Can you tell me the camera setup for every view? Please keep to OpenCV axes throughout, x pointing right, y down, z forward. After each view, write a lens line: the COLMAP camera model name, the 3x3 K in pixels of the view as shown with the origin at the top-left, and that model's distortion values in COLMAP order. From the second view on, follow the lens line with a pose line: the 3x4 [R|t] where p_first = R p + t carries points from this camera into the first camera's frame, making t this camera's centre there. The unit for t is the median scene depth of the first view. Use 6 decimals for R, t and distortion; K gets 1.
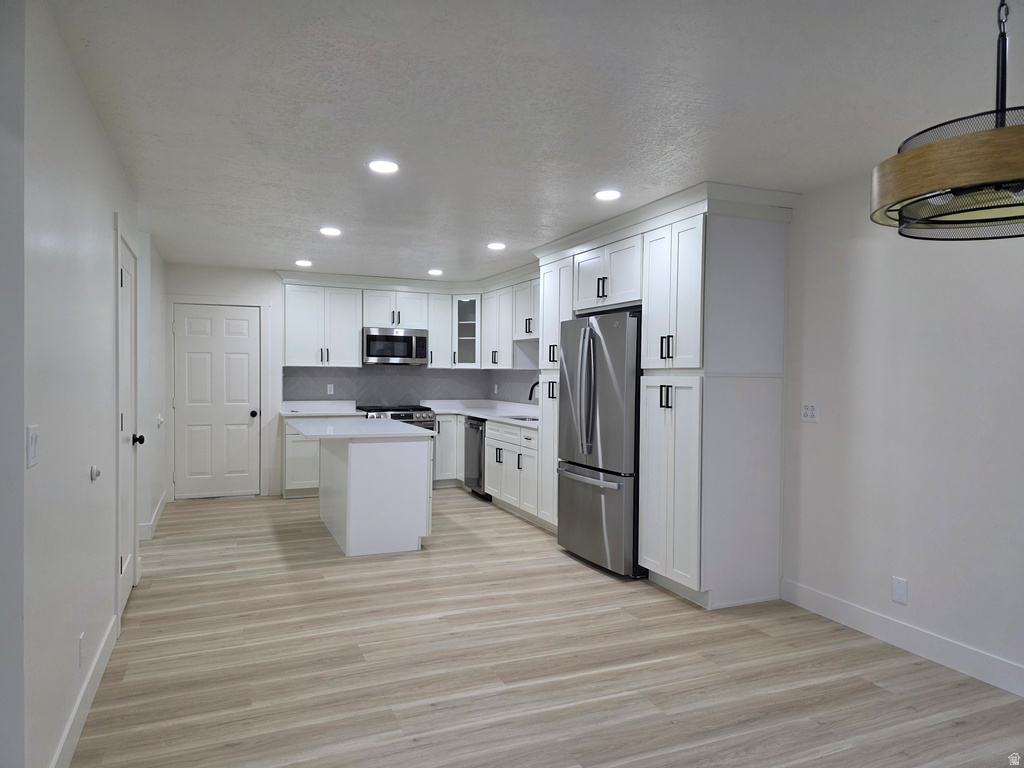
lens RADIAL K [[678.6, 0, 512.9], [0, 678.6, 385.8], [0, 0, 1]] dist [0.067909, -0.059834]
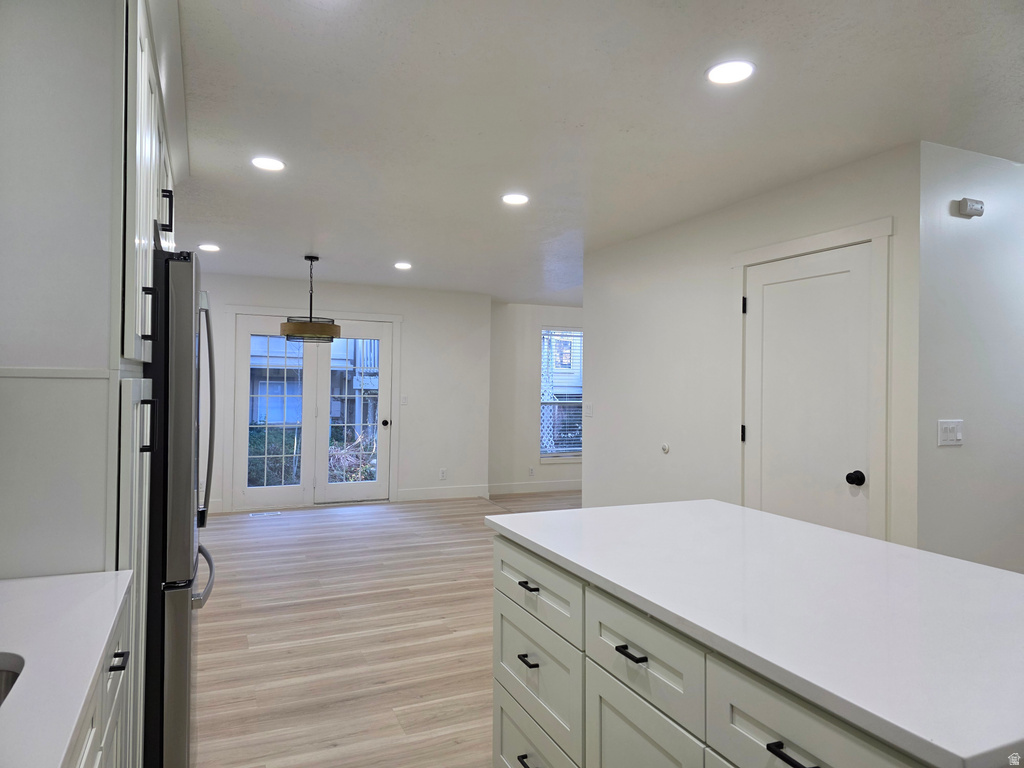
lens RADIAL K [[678.6, 0, 512.3], [0, 678.6, 381.7], [0, 0, 1]] dist [0.067909, -0.059834]
pose [[-0.999670, -0.024413, -0.008010, -0.145142], [-0.024560, 0.999522, 0.018777, -0.033692], [0.007548, 0.018968, -0.999792, 1.674941]]
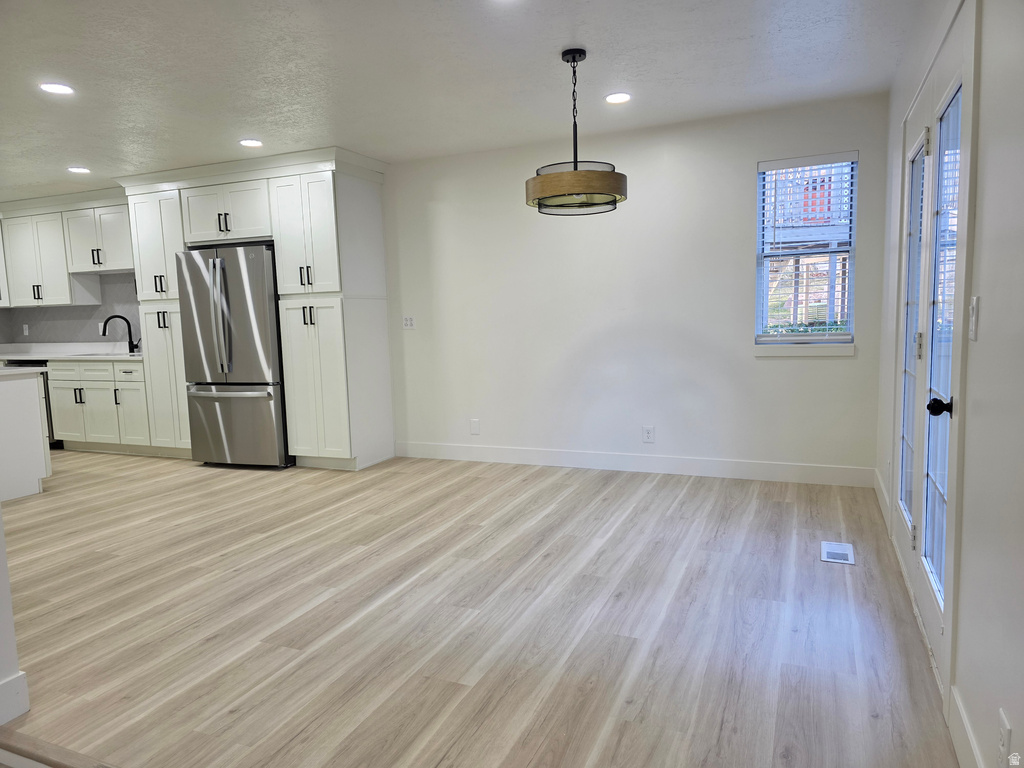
lens RADIAL K [[678.6, 0, 520.8], [0, 678.6, 390.0], [0, 0, 1]] dist [0.067909, -0.059834]
pose [[0.719484, -0.108876, 0.685922, -0.350240], [0.049445, 0.993160, 0.105780, 0.035699], [-0.692747, -0.042192, 0.719945, -0.173130]]
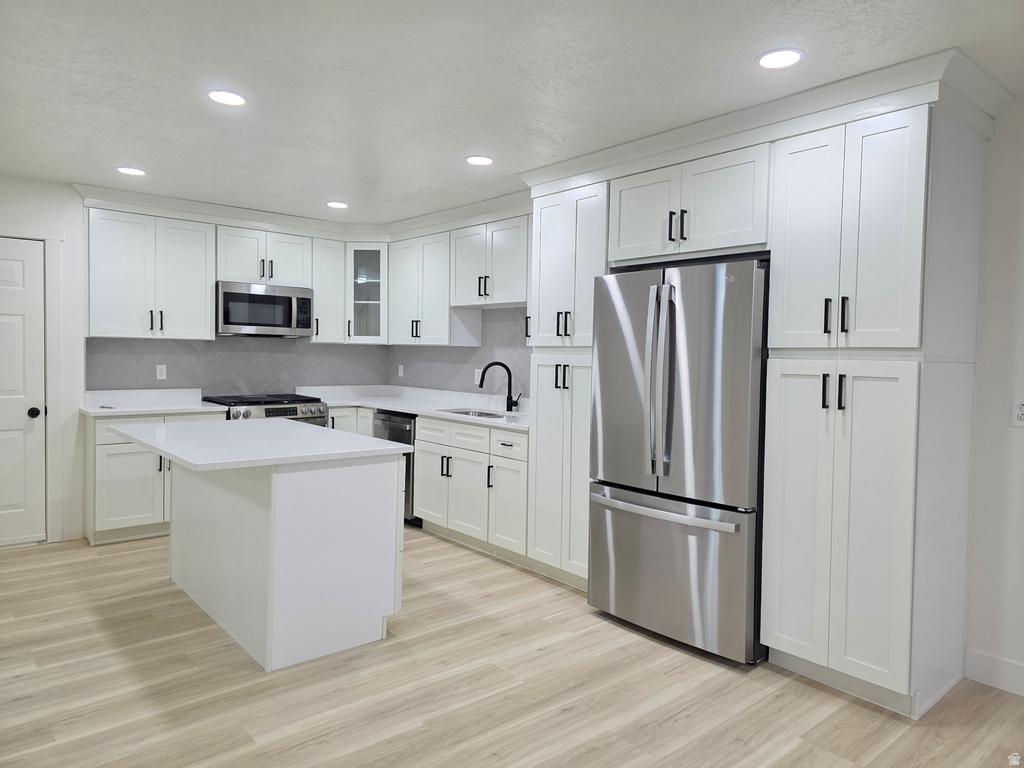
lens RADIAL K [[678.6, 0, 517.4], [0, 678.6, 375.2], [0, 0, 1]] dist [0.067909, -0.059834]
pose [[0.953783, -0.003043, 0.300480, -0.242336], [-0.003032, 0.999800, 0.019750, -0.011092], [-0.300480, -0.019748, 0.953584, 0.440450]]
